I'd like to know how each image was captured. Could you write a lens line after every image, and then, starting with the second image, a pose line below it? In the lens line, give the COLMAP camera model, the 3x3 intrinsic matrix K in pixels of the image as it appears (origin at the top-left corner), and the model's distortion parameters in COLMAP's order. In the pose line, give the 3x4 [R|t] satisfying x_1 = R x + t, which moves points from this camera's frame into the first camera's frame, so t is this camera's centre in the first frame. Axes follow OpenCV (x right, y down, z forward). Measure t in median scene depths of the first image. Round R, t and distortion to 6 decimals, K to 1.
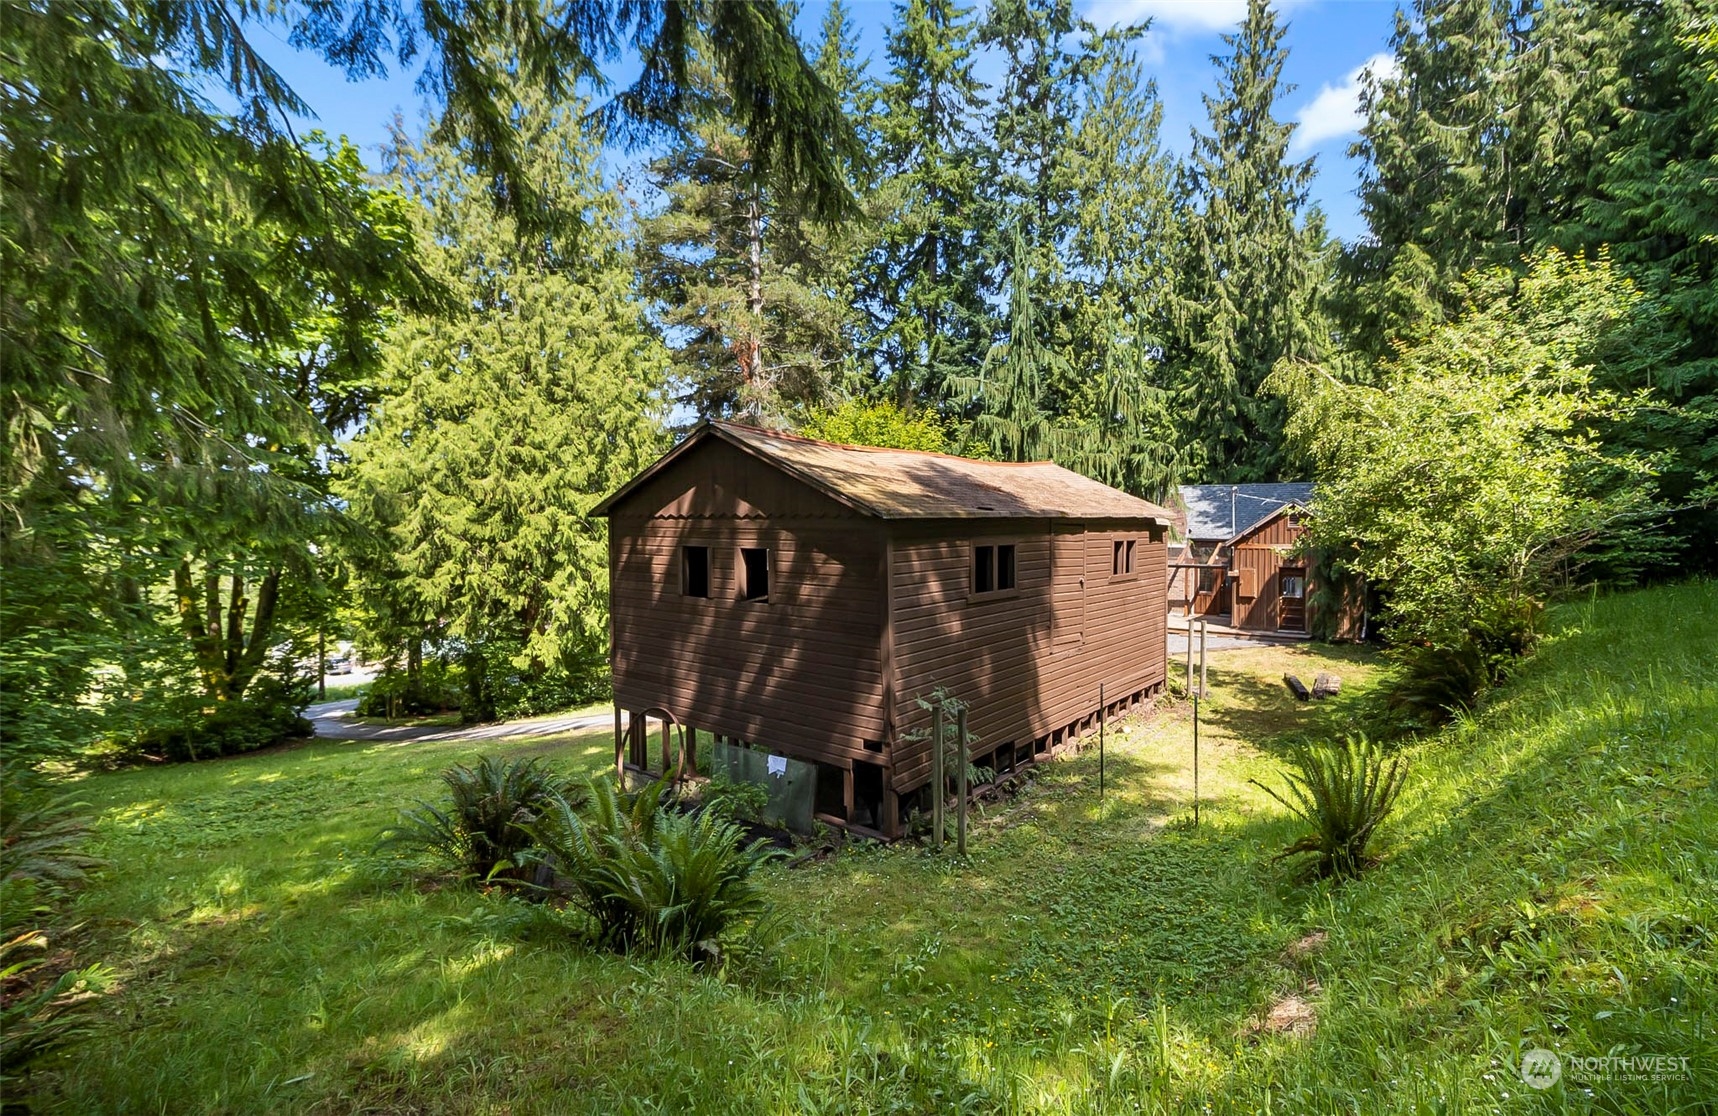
lens RADIAL K [[773.8, 0, 855.6], [0, 773.8, 537.1], [0, 0, 1]] dist [0.000254, 0.000334]
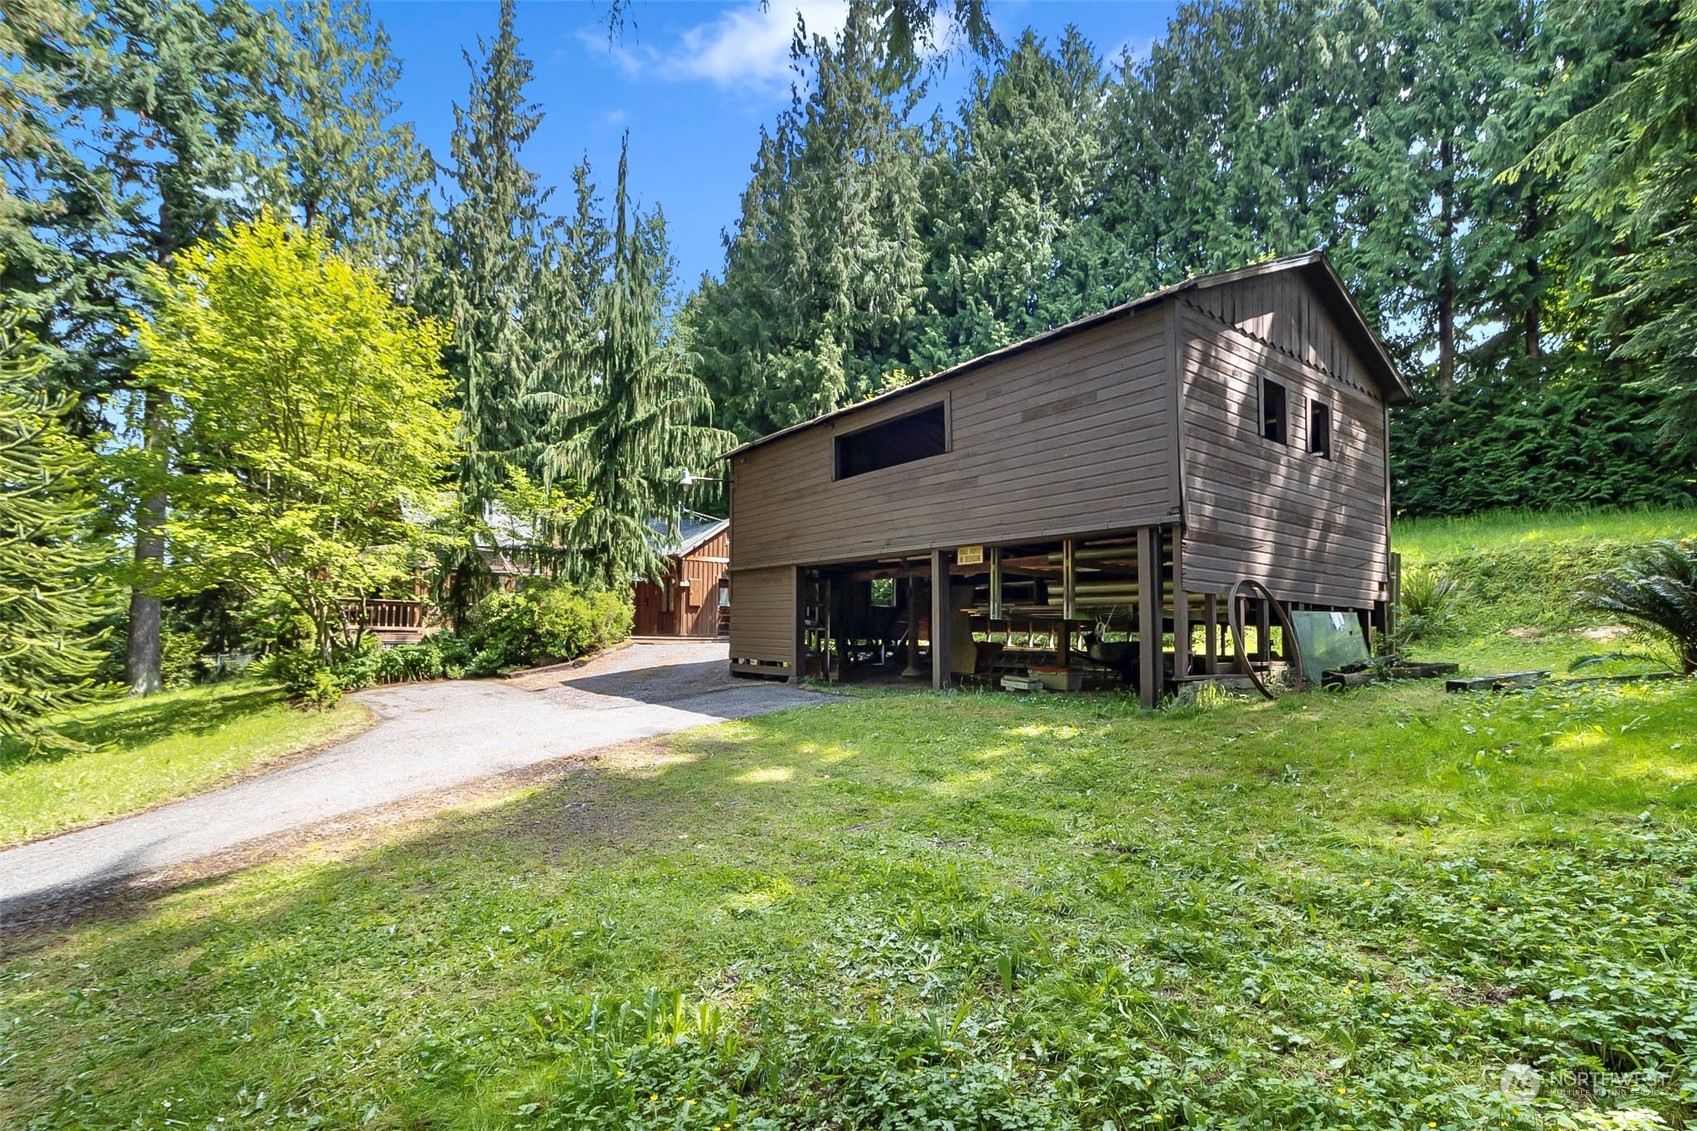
lens RADIAL K [[788.3, 0, 855.5], [0, 788.3, 566.8], [0, 0, 1]] dist [-0.003934, -0.000843]
pose [[0.234777, 0.089452, 0.967925, -0.435073], [0.004342, 0.995650, -0.093068, 0.112163], [-0.972039, 0.026053, 0.233368, 0.483902]]
